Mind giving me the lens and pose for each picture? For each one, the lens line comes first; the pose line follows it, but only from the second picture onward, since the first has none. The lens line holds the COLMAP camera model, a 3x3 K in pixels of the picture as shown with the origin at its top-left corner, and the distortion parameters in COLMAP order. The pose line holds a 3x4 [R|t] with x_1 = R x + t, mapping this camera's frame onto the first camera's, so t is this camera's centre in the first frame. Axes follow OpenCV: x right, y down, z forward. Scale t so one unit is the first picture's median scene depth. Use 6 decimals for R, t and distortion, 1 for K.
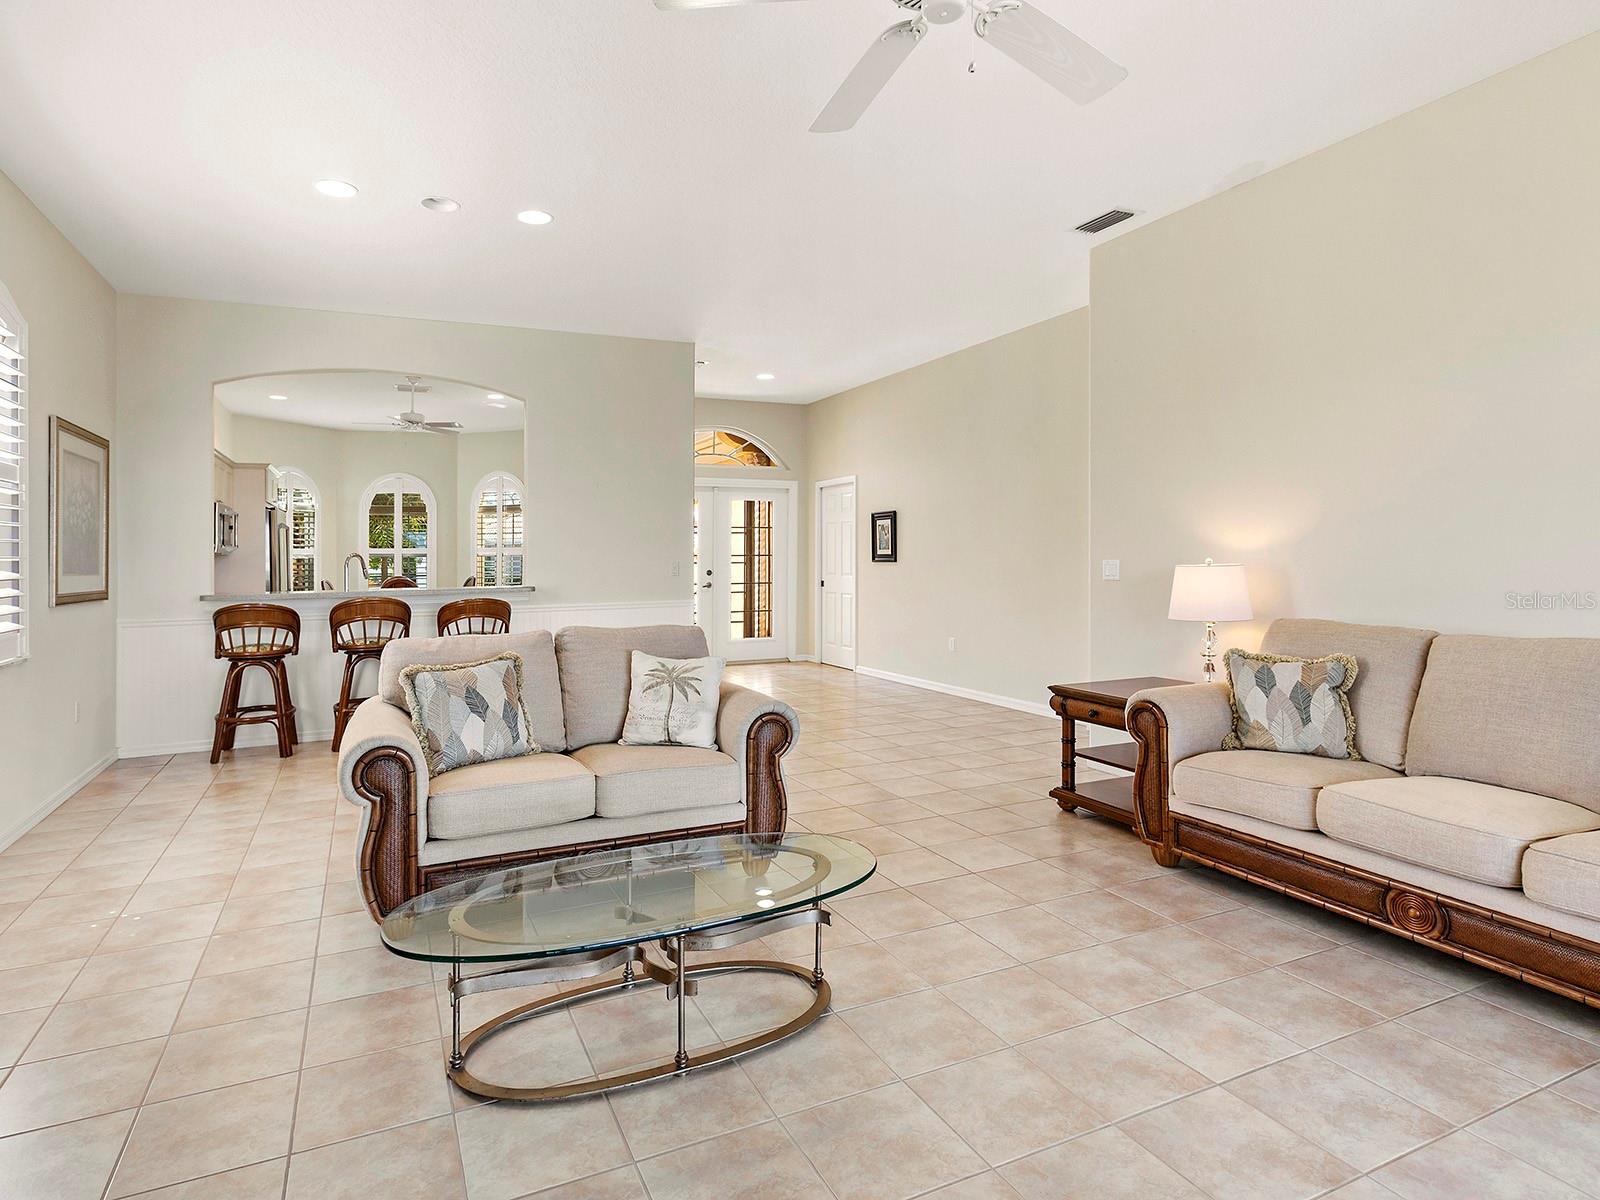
lens RADIAL K [[876.7, 0, 761.6], [0, 876.7, 559.1], [0, 0, 1]] dist [0.000331, 0.000026]
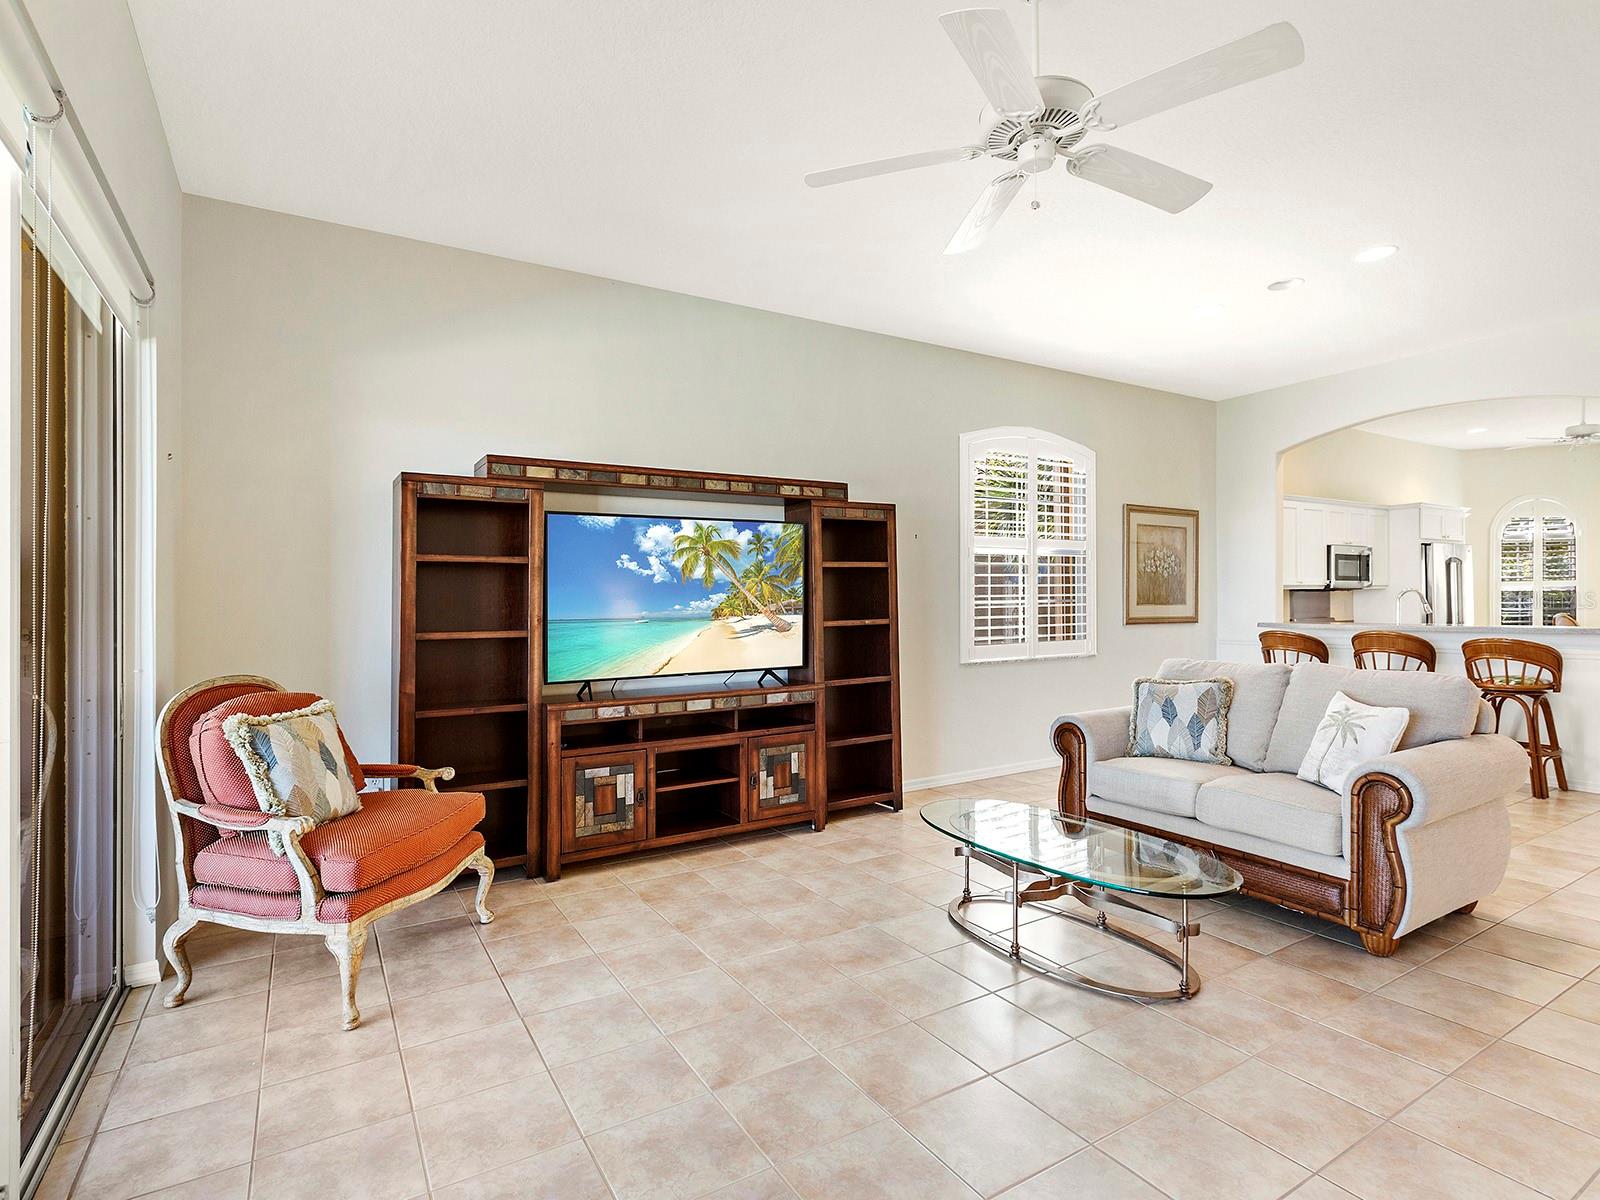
lens RADIAL K [[830.5, 0, 800.0], [0, 830.5, 600.0], [0, 0, 1]] dist [-0.046463, 0.000231]
pose [[0.101091, 0.012660, -0.994797, 0.705490], [0.003546, 0.999908, 0.013085, -0.013856], [0.994871, -0.004850, 0.101037, 0.297614]]
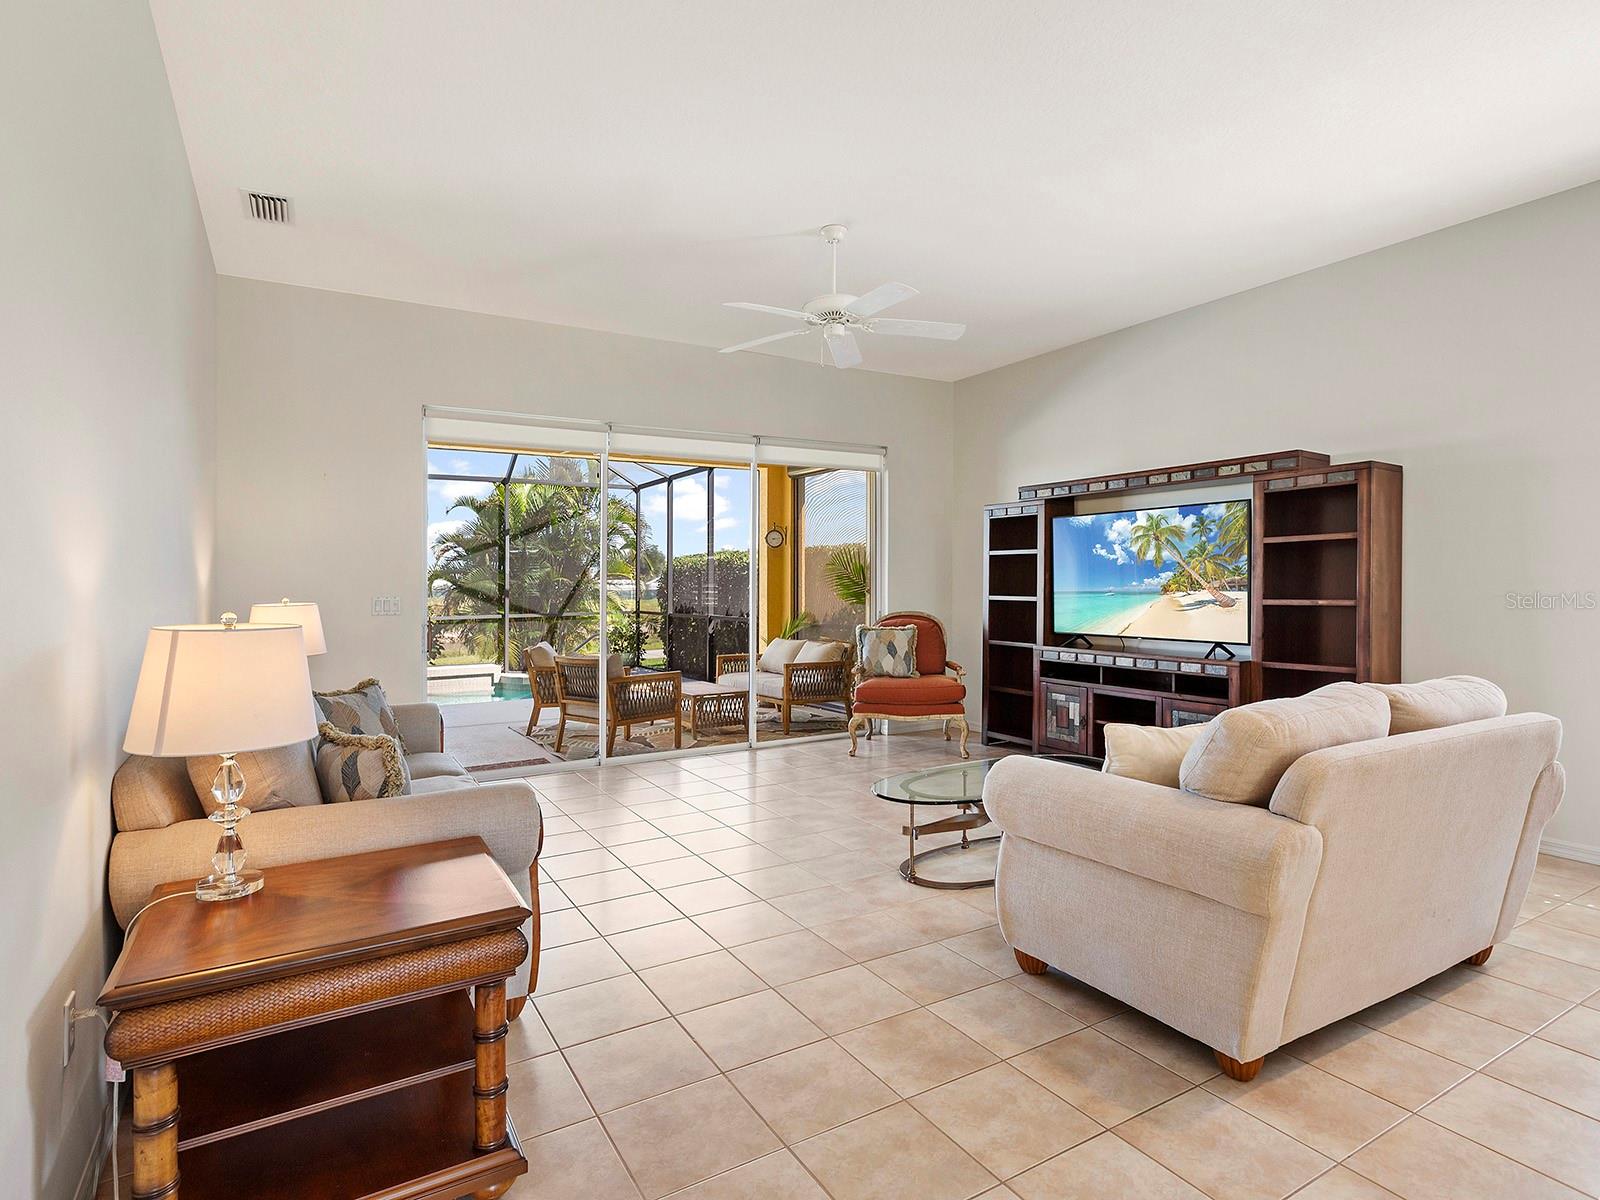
lens RADIAL K [[830.5, 0, 800.0], [0, 830.5, 600.0], [0, 0, 1]] dist [-0.046463, 0.000231]
pose [[-0.993123, 0.028742, -0.113496, 0.273029], [0.026154, 0.999364, 0.024228, -0.010589], [0.114120, 0.021093, -0.993243, 1.628490]]
